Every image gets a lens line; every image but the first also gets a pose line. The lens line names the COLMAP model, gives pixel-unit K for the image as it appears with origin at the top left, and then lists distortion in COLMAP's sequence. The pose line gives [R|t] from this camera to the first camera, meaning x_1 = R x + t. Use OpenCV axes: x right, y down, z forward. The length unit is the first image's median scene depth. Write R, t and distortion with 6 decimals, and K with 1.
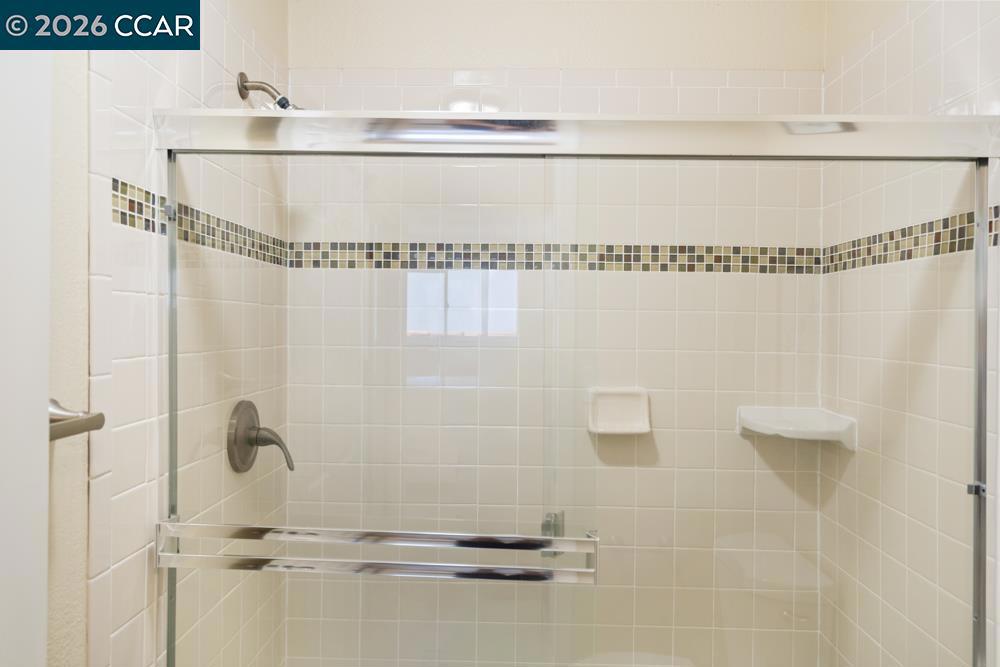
lens RADIAL K [[715.3, 0, 501.1], [0, 715.3, 334.9], [0, 0, 1]] dist [0.002307, 0.000358]
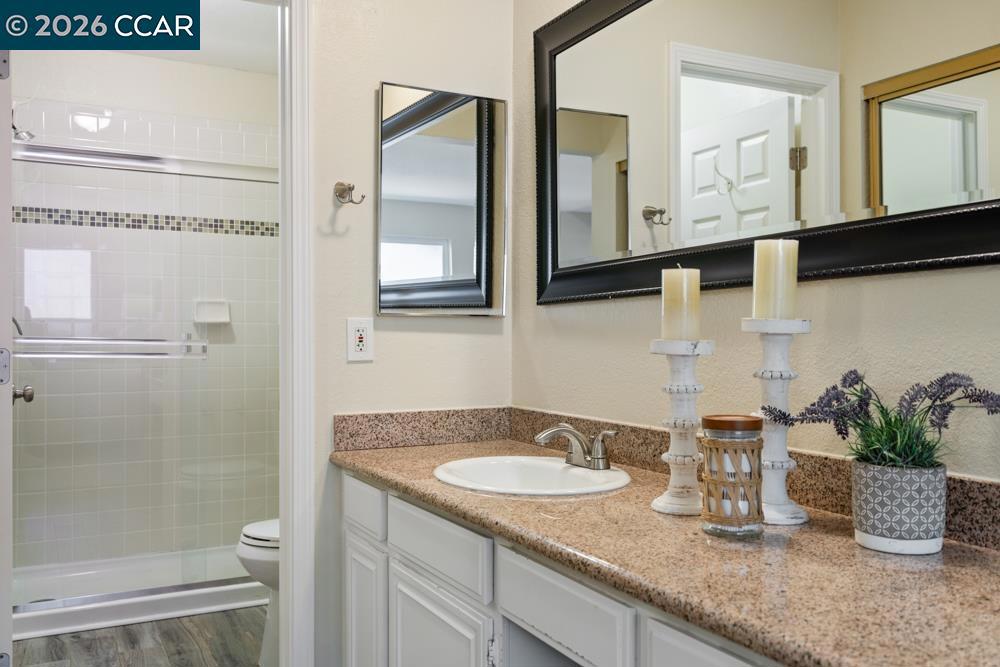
lens RADIAL K [[880.0, 0, 502.4], [0, 880.0, 329.7], [0, 0, 1]] dist [0.070850, 0.001309]
pose [[0.877213, -0.010974, 0.479976, -0.263431], [0.008312, 0.999936, 0.007671, 0.140925], [-0.480029, -0.002739, 0.877248, -1.295035]]
